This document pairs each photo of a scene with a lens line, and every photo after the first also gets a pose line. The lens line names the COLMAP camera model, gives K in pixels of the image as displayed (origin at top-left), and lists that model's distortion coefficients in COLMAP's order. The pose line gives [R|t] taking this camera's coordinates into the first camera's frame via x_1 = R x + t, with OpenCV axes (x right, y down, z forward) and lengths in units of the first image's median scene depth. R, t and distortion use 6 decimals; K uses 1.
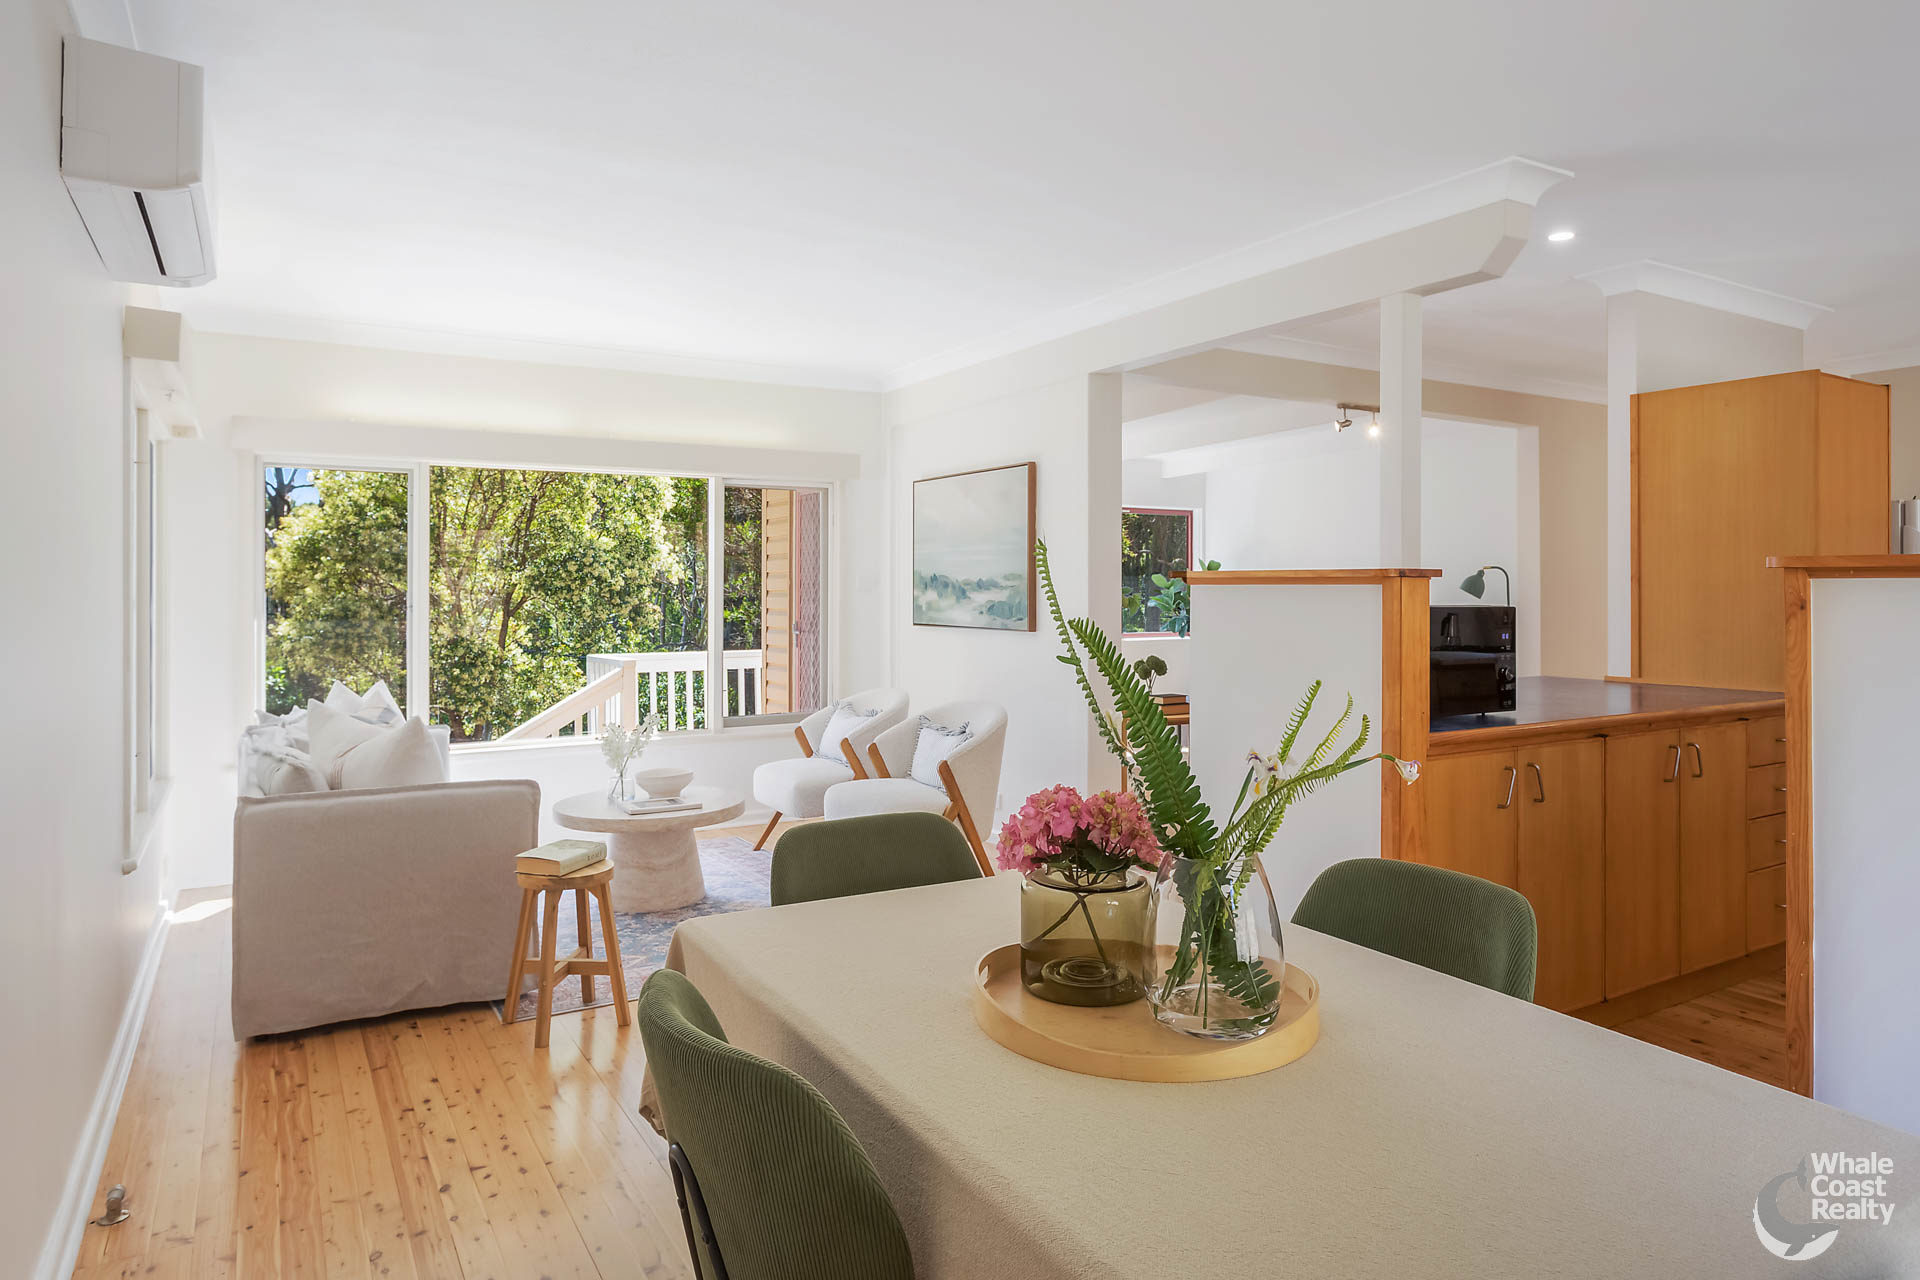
lens RADIAL K [[1249.3, 0, 961.5], [0, 1249.3, 637.7], [0, 0, 1]] dist [-0.000523, -0.000028]
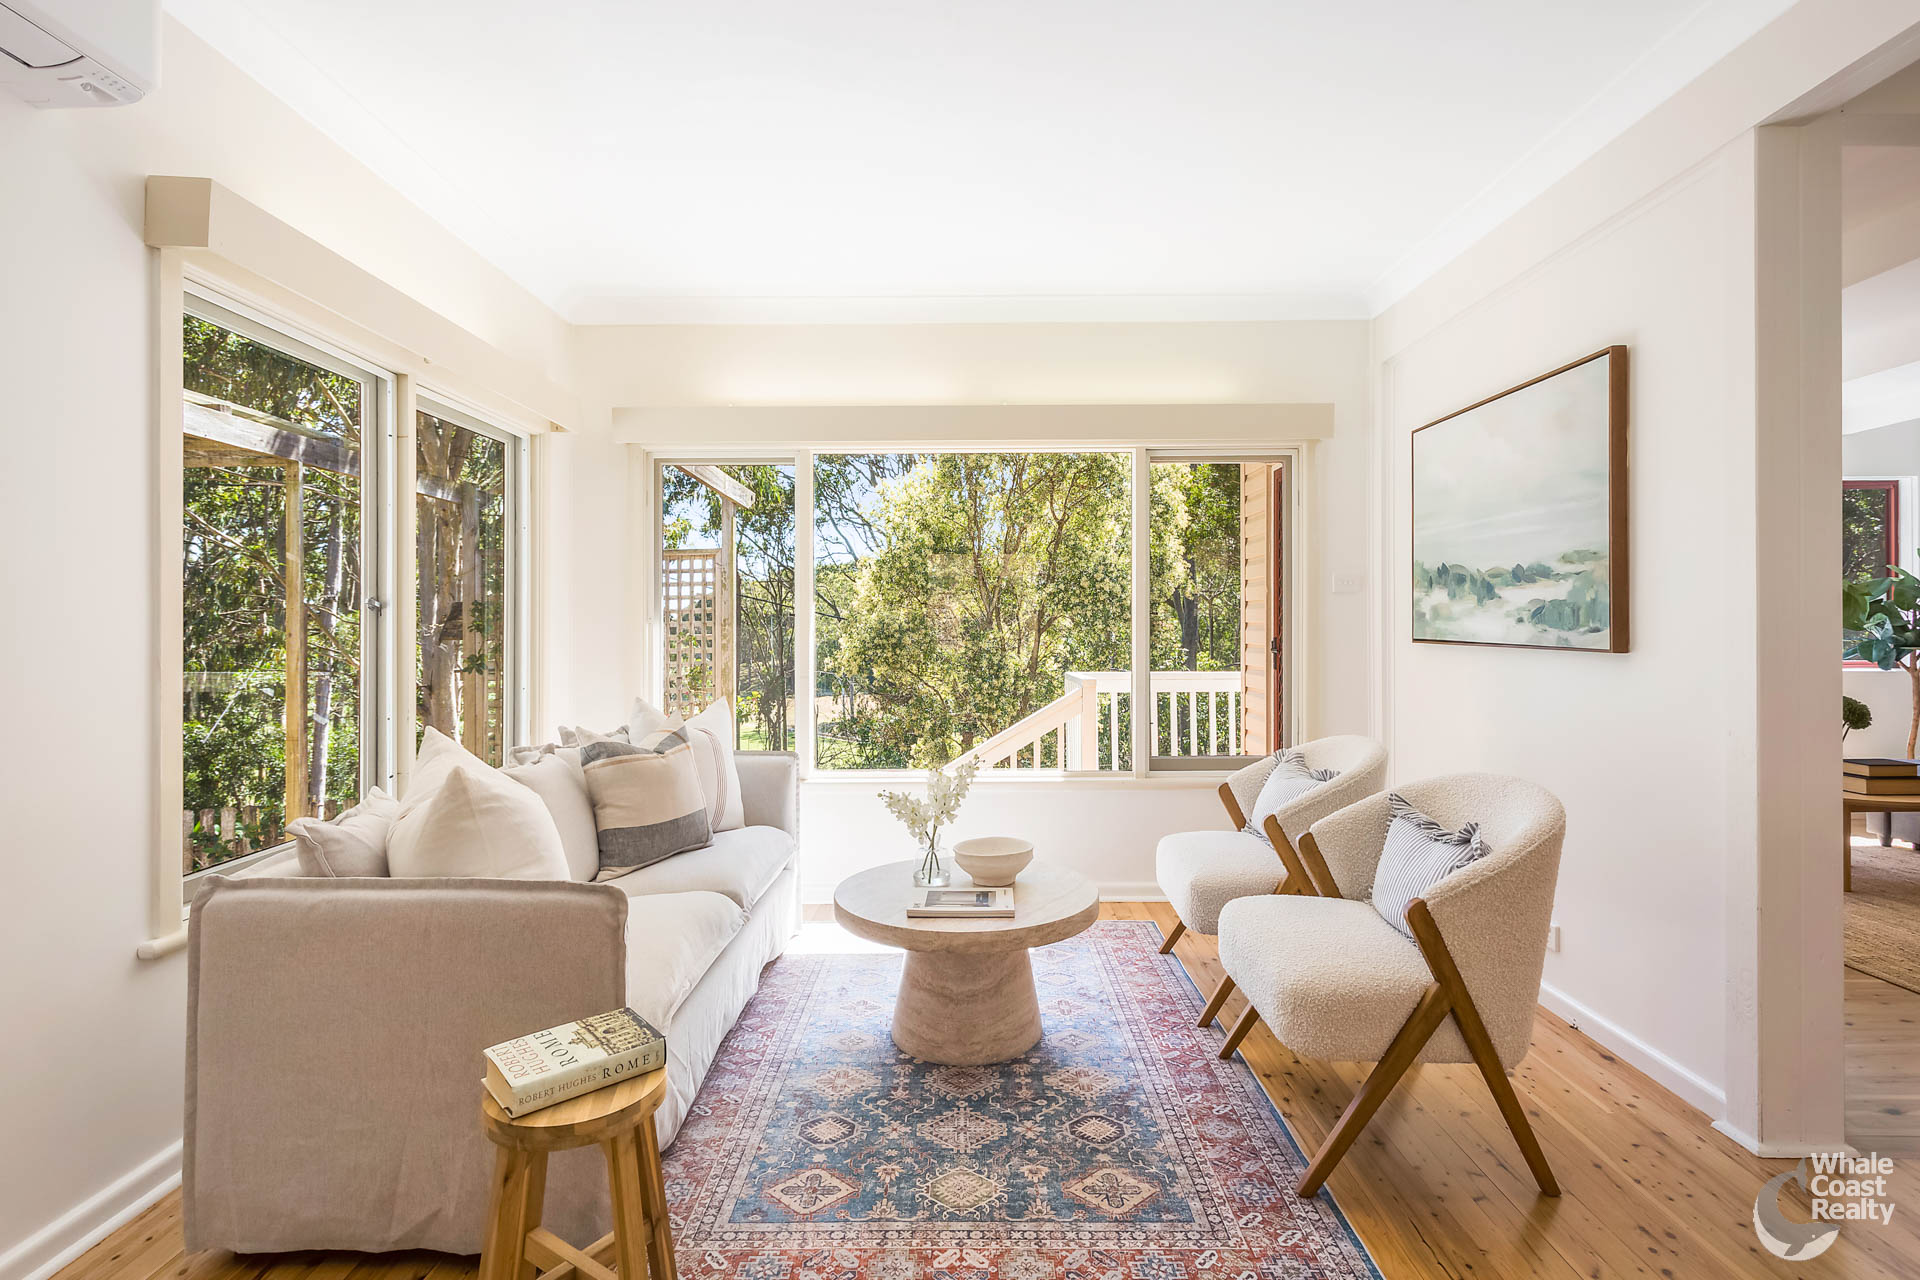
lens RADIAL K [[1027.8, 0, 965.9], [0, 1027.8, 615.0], [0, 0, 1]] dist [0.003868, 0.001423]
pose [[0.876060, -0.000989, -0.482201, 0.021074], [-0.019364, 0.999119, -0.037231, 0.001370], [0.481813, 0.041954, 0.875269, 0.430904]]
